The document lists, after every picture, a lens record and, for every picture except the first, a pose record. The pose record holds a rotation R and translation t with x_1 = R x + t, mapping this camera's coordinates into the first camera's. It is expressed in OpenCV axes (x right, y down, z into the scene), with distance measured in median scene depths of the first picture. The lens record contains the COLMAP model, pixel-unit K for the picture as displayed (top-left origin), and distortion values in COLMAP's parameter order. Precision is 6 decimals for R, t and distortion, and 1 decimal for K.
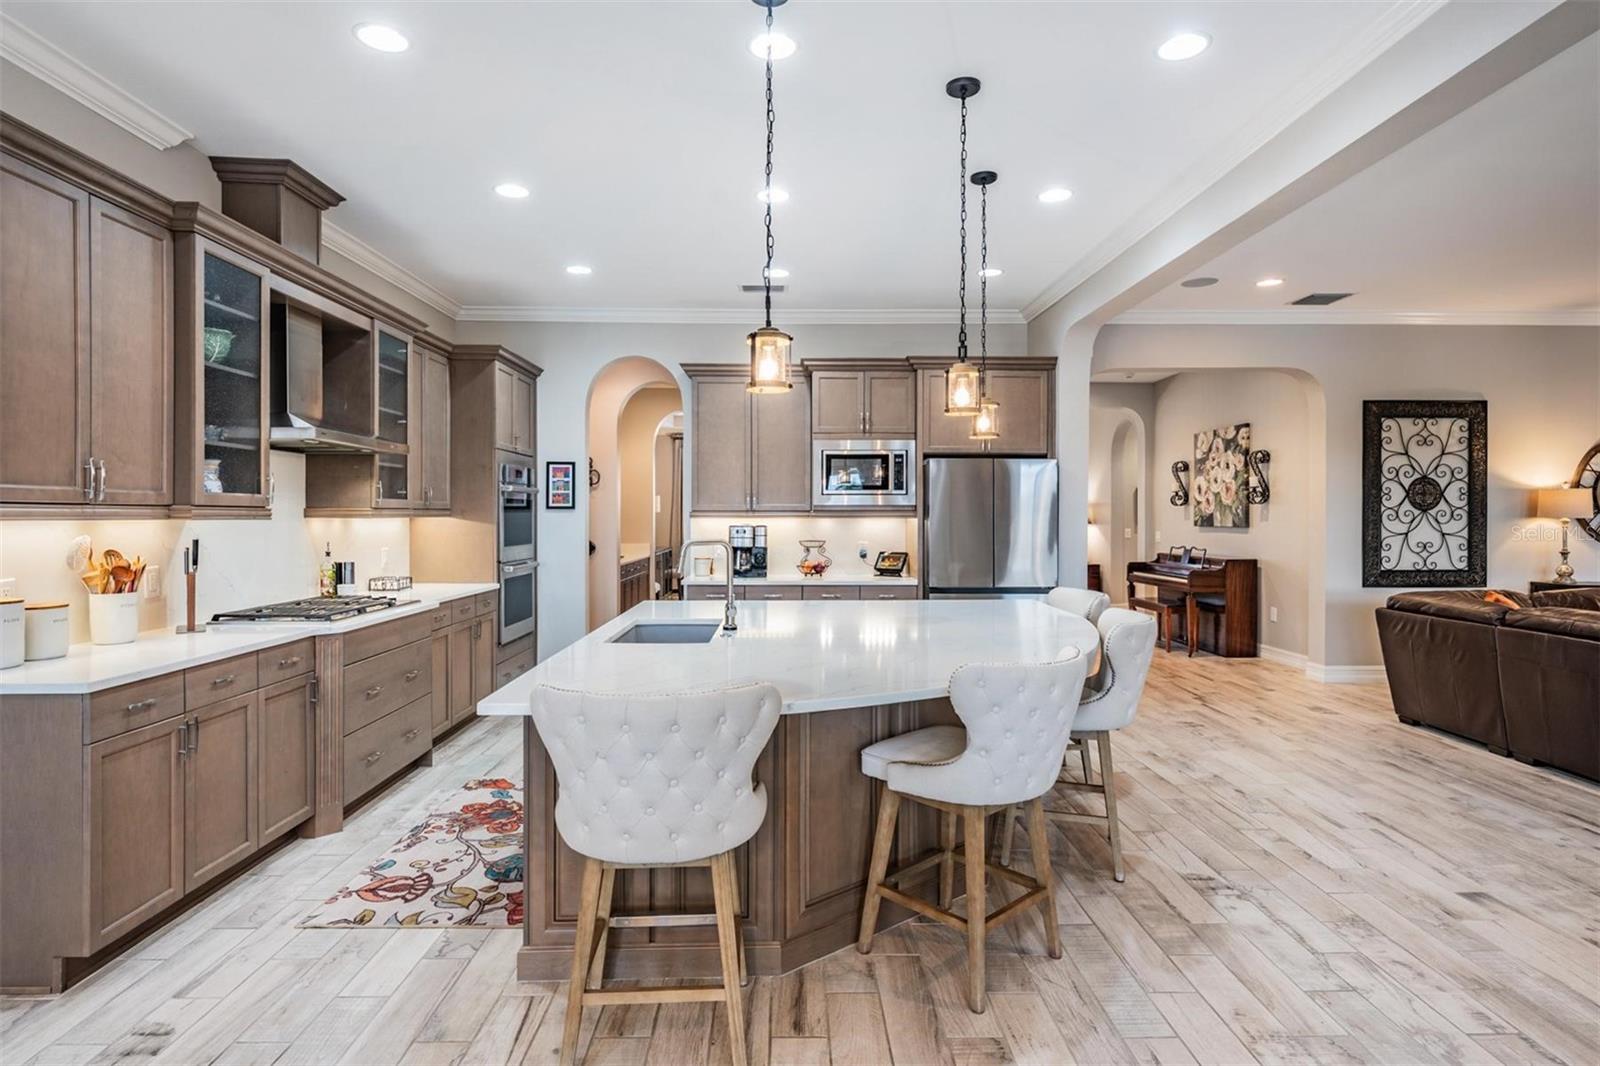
lens RADIAL K [[848.1, 0, 801.4], [0, 848.1, 520.0], [0, 0, 1]] dist [0.004405, 0.000452]
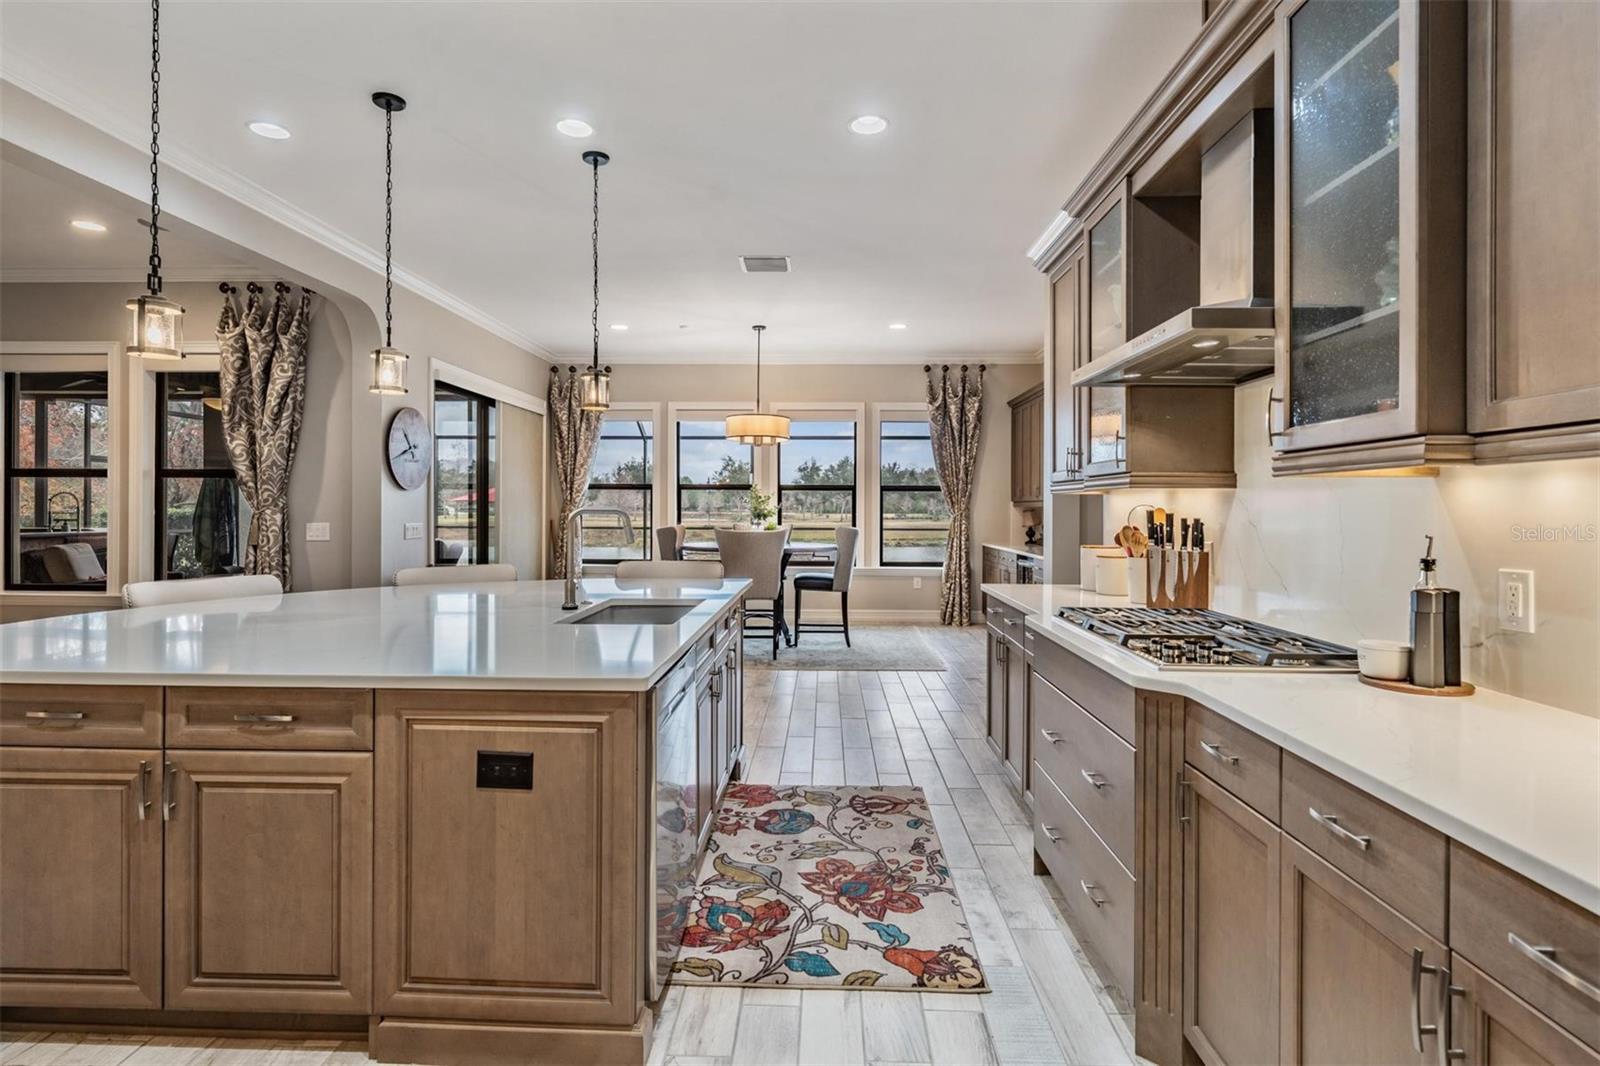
lens RADIAL K [[800.6, 0, 802.3], [0, 800.6, 518.4], [0, 0, 1]] dist [0.039389, 0.000288]
pose [[-0.998887, -0.006661, 0.046696, -0.333306], [-0.005805, 0.999813, 0.018430, 0.015092], [-0.046810, 0.018138, -0.998739, 1.663659]]
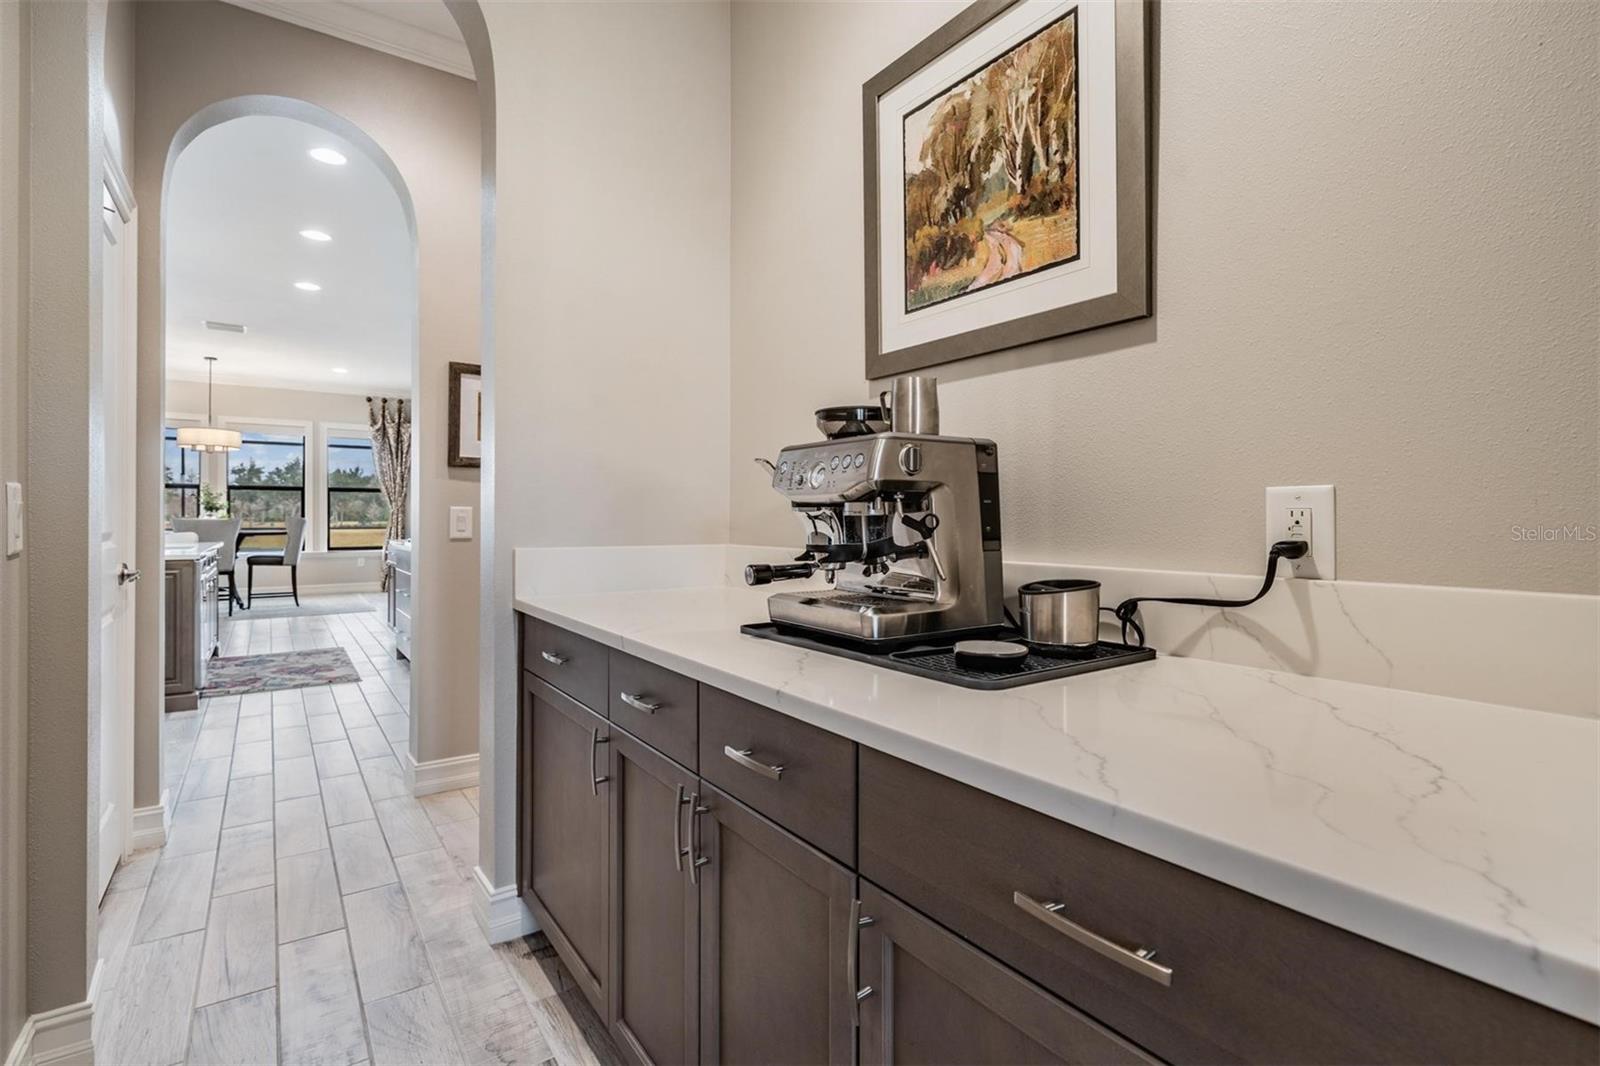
lens RADIAL K [[759.1, 0, 802.6], [0, 759.1, 517.3], [0, 0, 1]] dist [0.006169, -0.001463]
pose [[-0.828664, -0.002473, -0.559741, -0.331286], [-0.005275, 0.999980, 0.003390, 0.054059], [0.559722, 0.005762, -0.828661, 2.651636]]
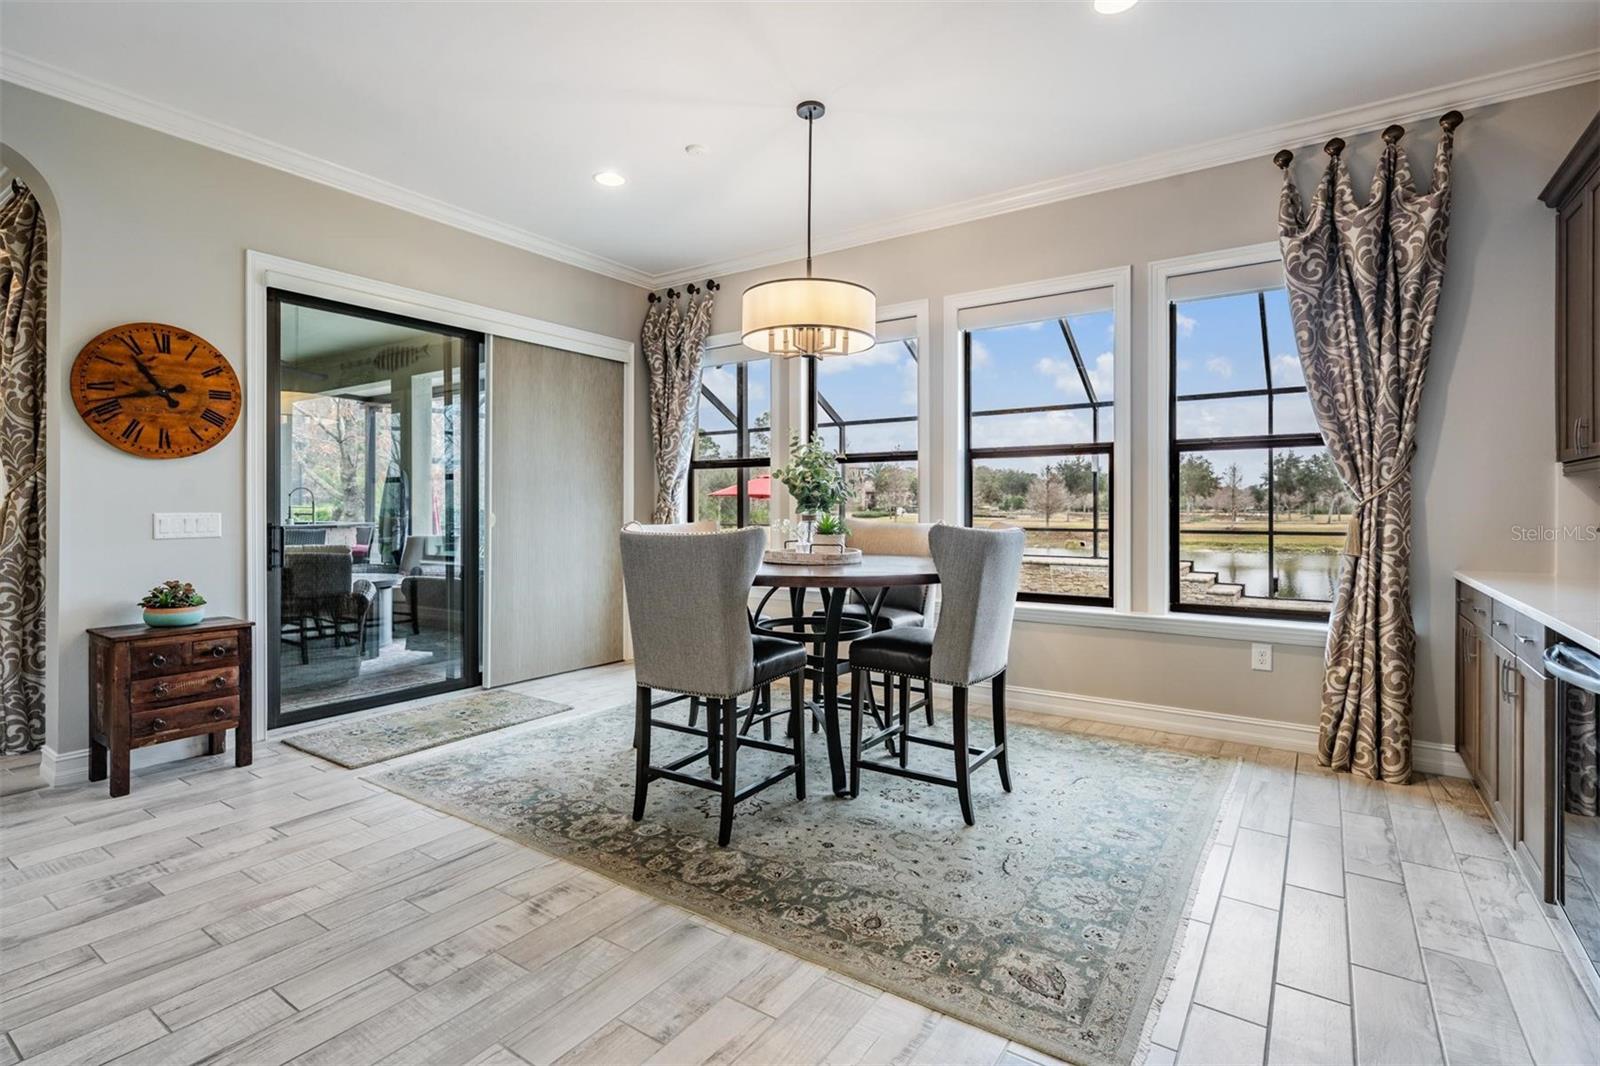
lens RADIAL K [[759.1, 0, 791.9], [0, 759.1, 512.3], [0, 0, 1]] dist [0.006169, -0.001463]
pose [[-0.812797, -0.005300, 0.582523, -0.637922], [0.001559, 0.999935, 0.011272, 0.048756], [-0.582545, 0.010070, -0.812736, 0.456848]]
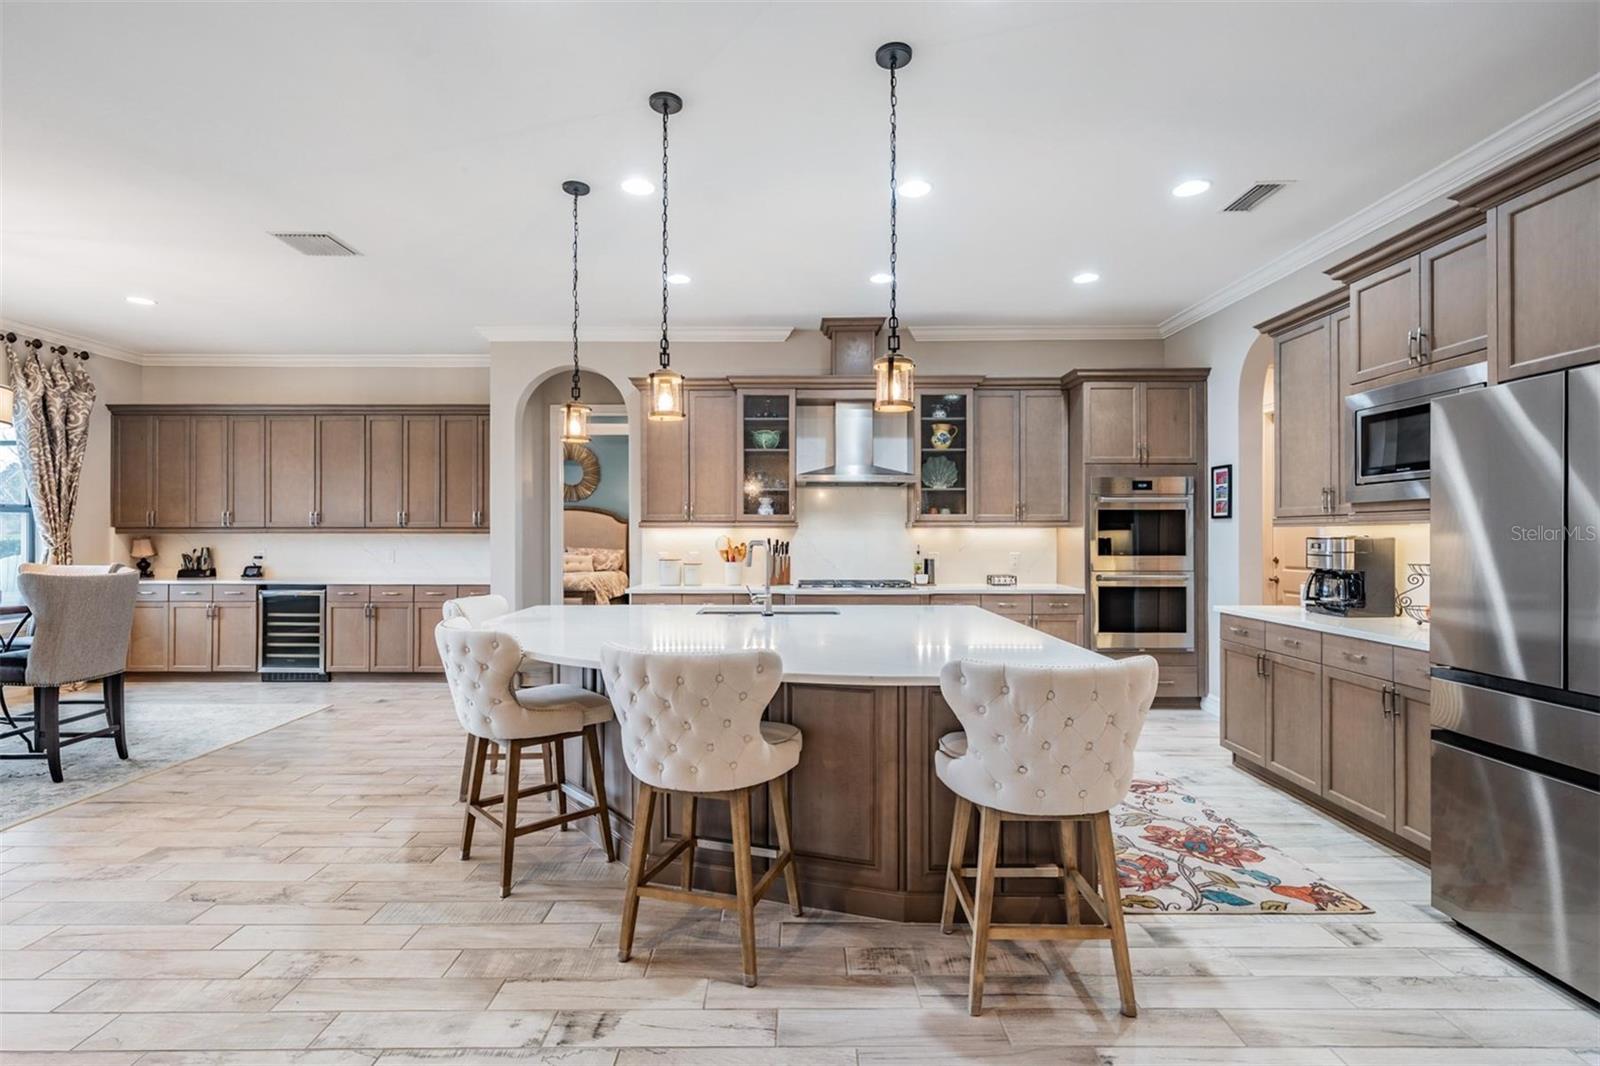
lens RADIAL K [[759.1, 0, 788.5], [0, 759.1, 529.5], [0, 0, 1]] dist [0.006169, -0.001463]
pose [[-0.037735, -0.006572, -0.999266, 0.913777], [-0.007304, 0.999953, -0.006301, 0.011420], [0.999261, 0.007061, -0.037781, 0.979283]]
